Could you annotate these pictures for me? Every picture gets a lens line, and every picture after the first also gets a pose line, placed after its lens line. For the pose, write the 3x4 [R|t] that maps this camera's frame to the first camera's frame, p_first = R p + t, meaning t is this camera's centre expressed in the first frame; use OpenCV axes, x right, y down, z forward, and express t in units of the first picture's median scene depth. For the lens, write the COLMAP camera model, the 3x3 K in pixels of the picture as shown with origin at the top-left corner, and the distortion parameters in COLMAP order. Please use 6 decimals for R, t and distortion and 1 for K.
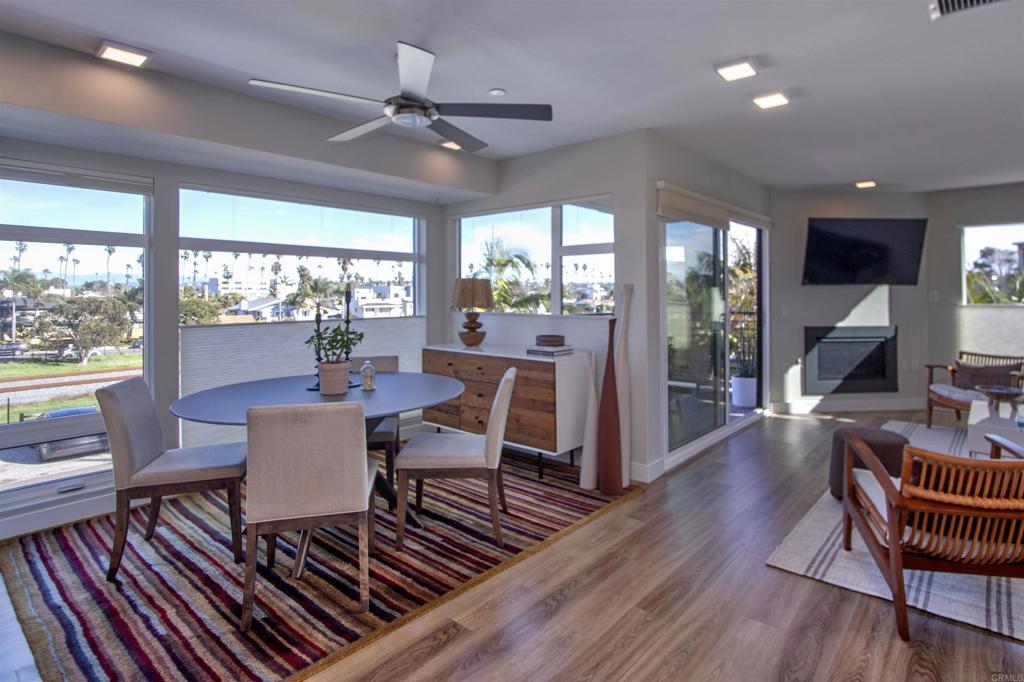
lens RADIAL K [[546.9, 0, 537.7], [0, 546.9, 290.4], [0, 0, 1]] dist [-0.000224, -0.000332]
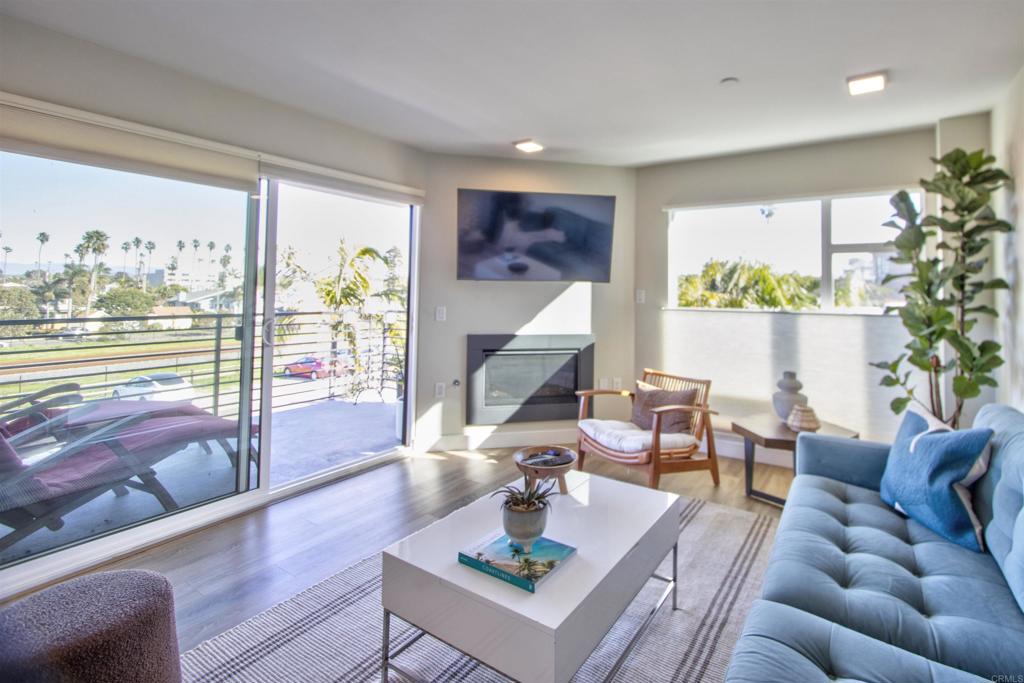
lens RADIAL K [[497.7, 0, 545.3], [0, 497.7, 278.1], [0, 0, 1]] dist [-0.006359, -0.000551]
pose [[0.991781, 0.018160, 0.126653, 0.498841], [-0.015813, 0.999685, -0.019514, -0.000094], [-0.126967, 0.017351, 0.991755, 0.303055]]
